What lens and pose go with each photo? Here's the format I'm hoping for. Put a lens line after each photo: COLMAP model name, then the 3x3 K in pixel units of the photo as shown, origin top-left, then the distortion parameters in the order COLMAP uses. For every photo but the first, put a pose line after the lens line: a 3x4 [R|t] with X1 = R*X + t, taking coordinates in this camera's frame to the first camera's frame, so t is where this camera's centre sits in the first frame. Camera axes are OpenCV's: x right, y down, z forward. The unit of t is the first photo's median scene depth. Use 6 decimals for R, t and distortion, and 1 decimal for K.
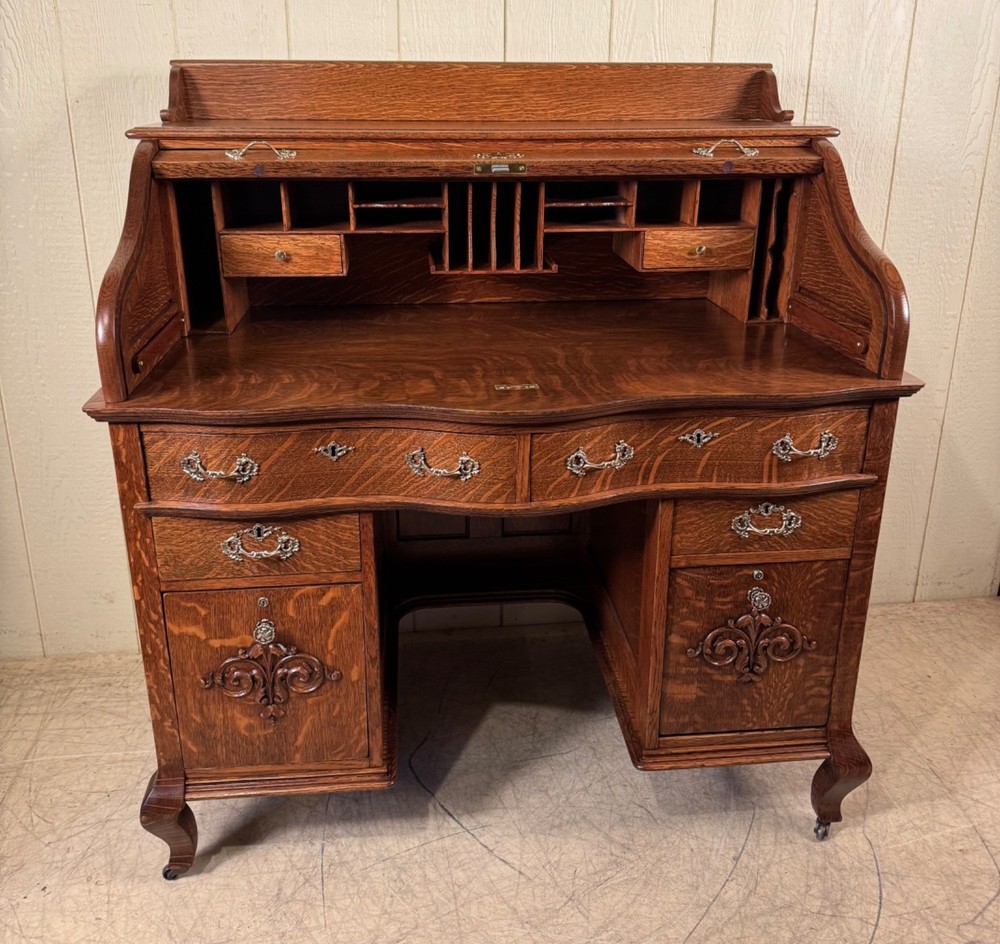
lens RADIAL K [[916.3, 0, 486.4], [0, 916.3, 426.8], [0, 0, 1]] dist [0.002972, 0.000000]
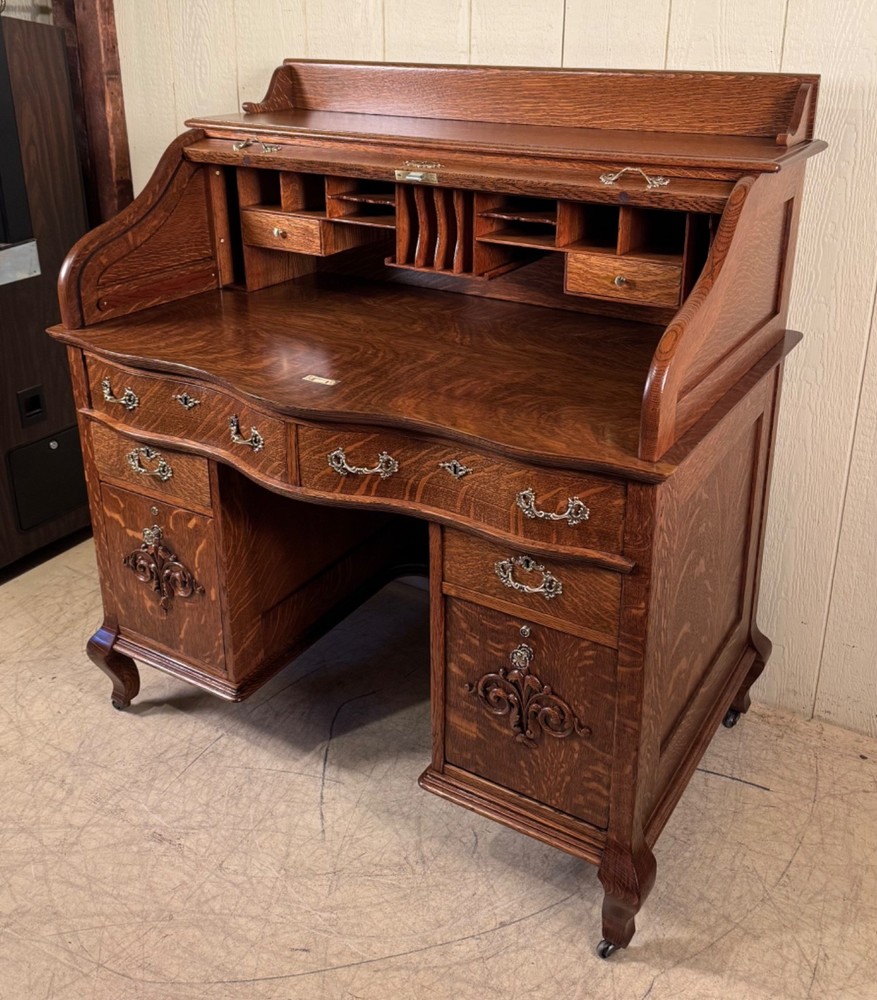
lens RADIAL K [[959.1, 0, 463.4], [0, 959.1, 372.8], [0, 0, 1]] dist [-0.000220, 0.000000]
pose [[0.813782, 0.197747, -0.546493, 0.695445], [-0.204402, 0.977641, 0.049382, -0.125937], [0.544039, 0.071518, 0.836007, 0.124640]]
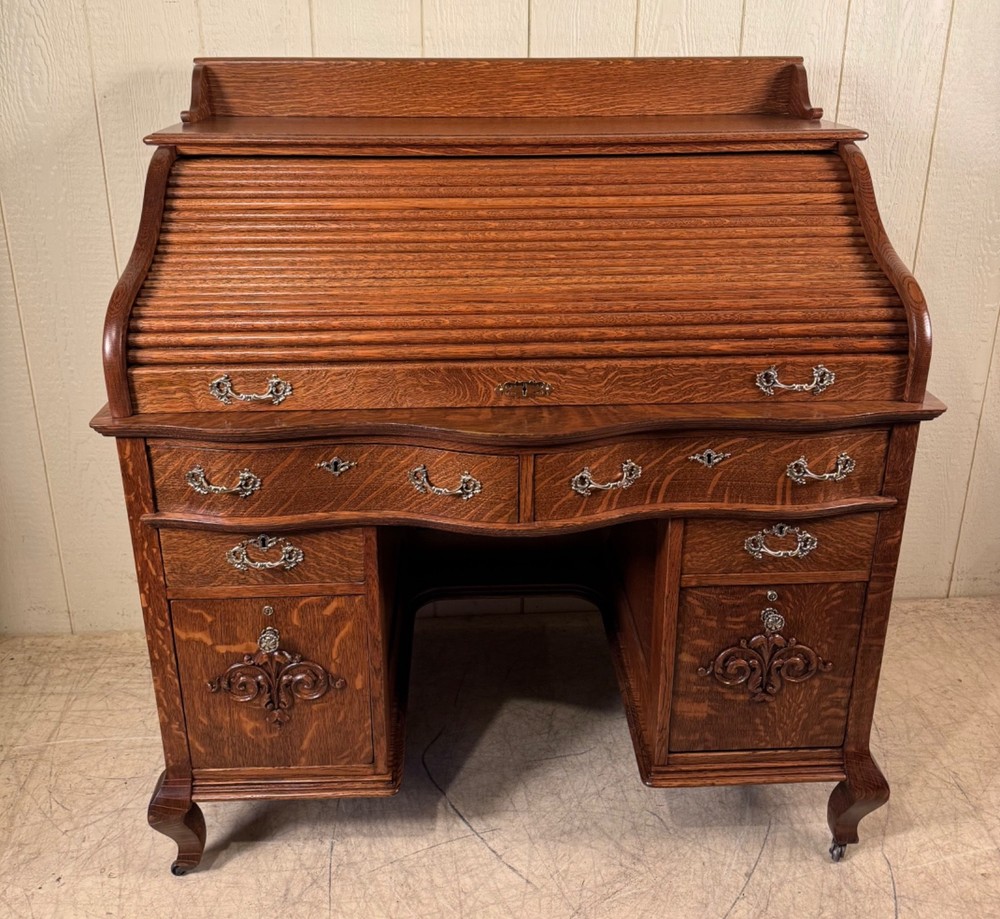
lens RADIAL K [[896.0, 0, 489.0], [0, 896.0, 371.1], [0, 0, 1]] dist [0.027168, -0.054928]
pose [[0.998350, 0.014243, -0.055630, 0.044403], [-0.014114, 0.999897, 0.002718, -0.071322], [0.055663, -0.001929, 0.998448, 0.030211]]
